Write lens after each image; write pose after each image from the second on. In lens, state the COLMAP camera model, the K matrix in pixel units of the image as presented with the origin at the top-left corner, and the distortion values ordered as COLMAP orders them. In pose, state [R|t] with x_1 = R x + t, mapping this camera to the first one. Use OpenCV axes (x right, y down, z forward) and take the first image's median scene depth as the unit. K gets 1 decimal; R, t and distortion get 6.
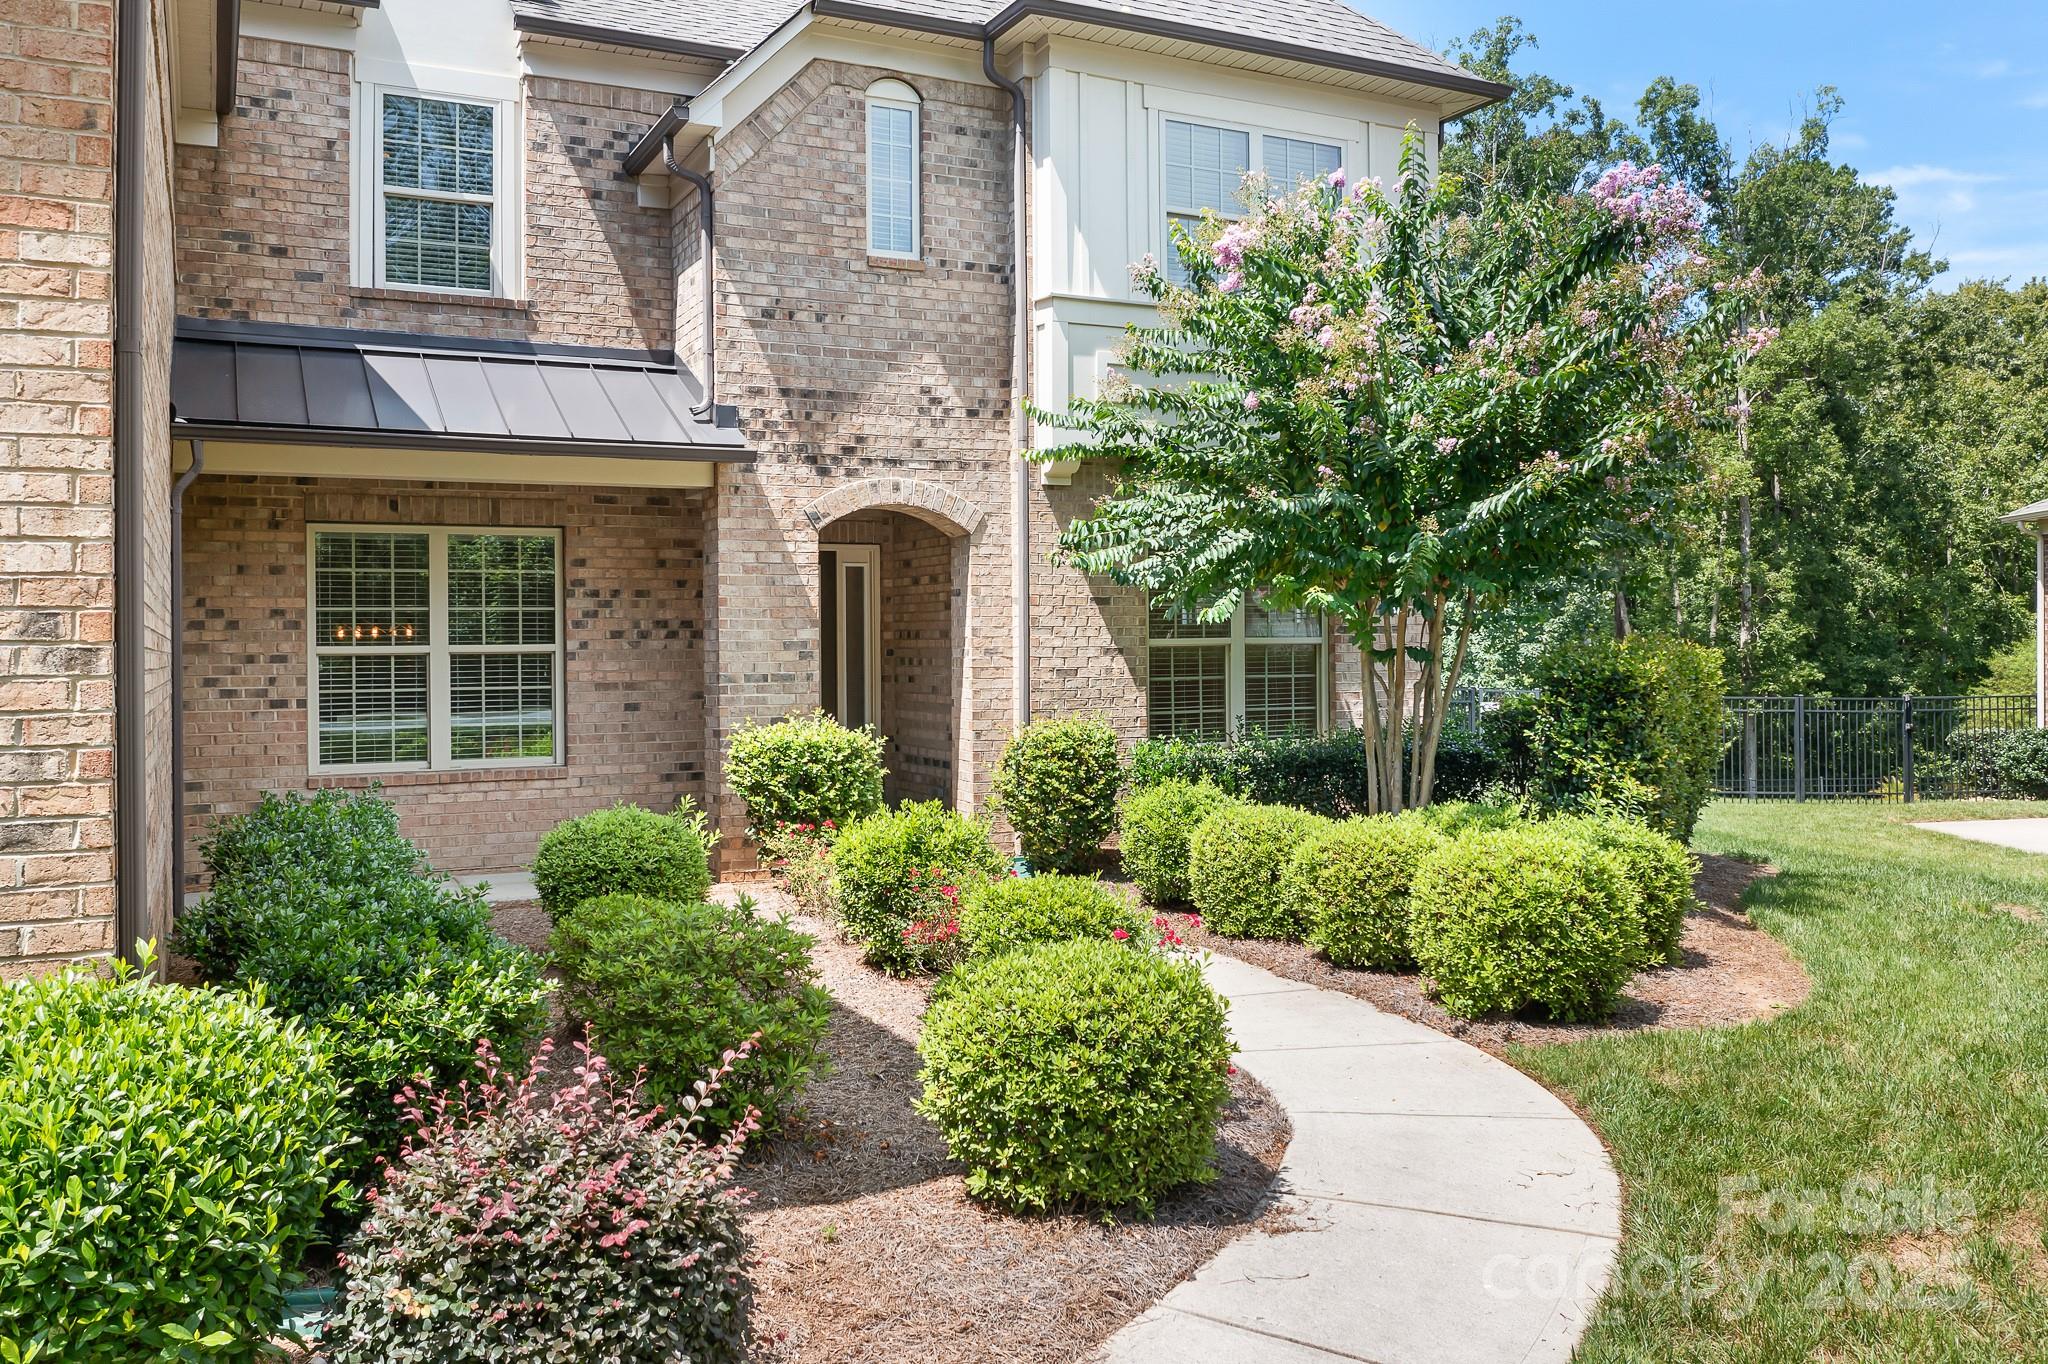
lens RADIAL K [[1658.3, 0, 1030.9], [0, 1658.3, 645.3], [0, 0, 1]] dist [-0.025029, 0.007027]
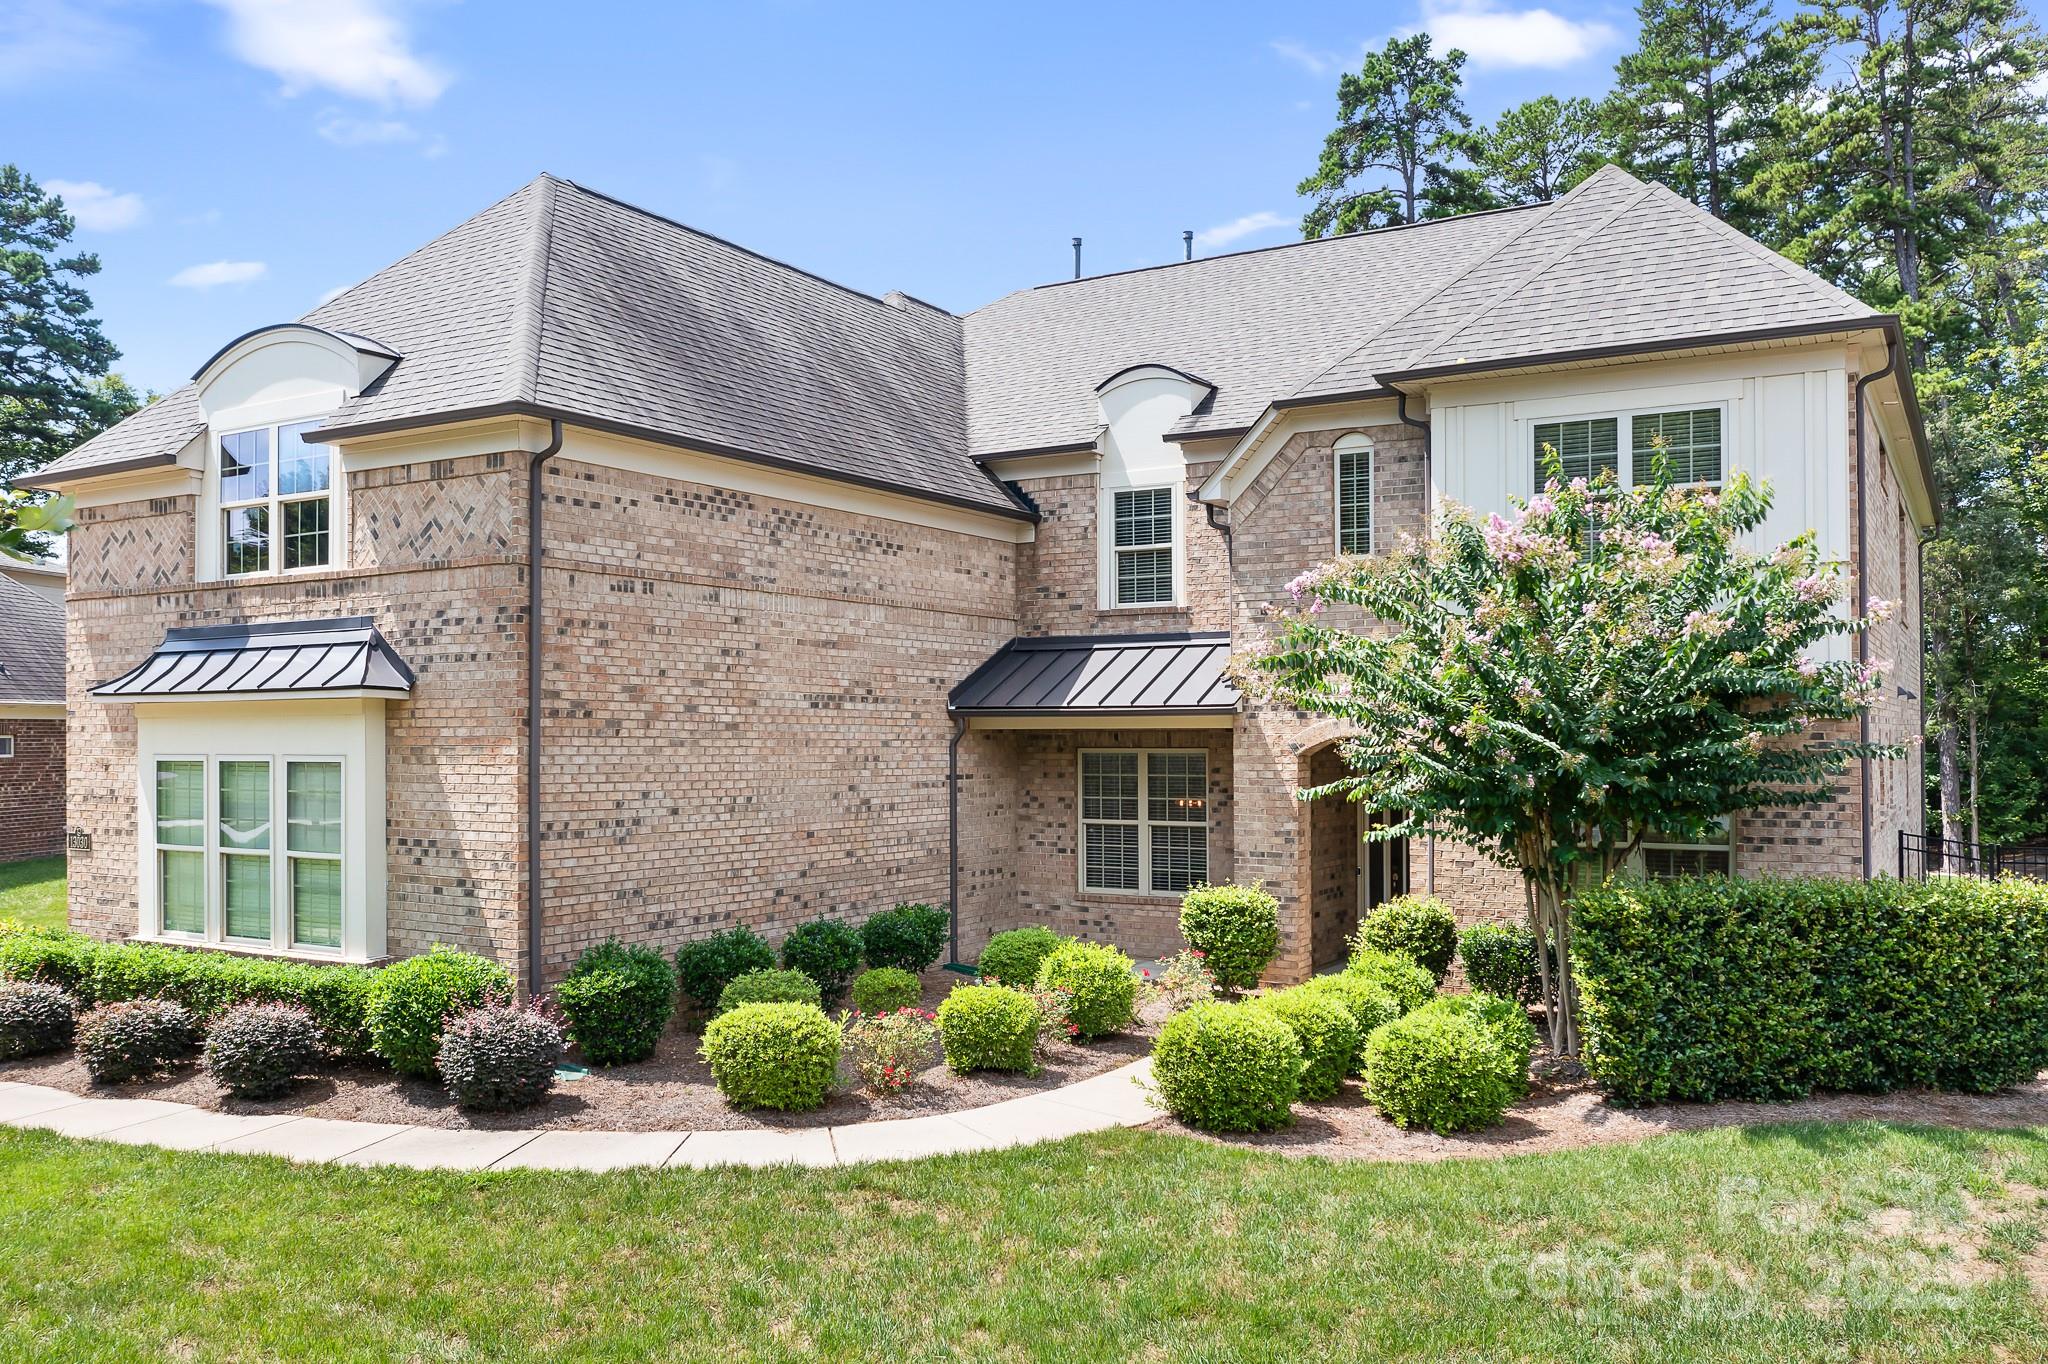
lens RADIAL K [[1658.3, 0, 984.4], [0, 1658.3, 724.9], [0, 0, 1]] dist [-0.025029, 0.007027]
pose [[0.526223, 0.003179, -0.850341, 0.975491], [-0.000249, 0.999994, 0.003585, -0.102113], [0.850346, -0.001675, 0.526221, -0.007642]]
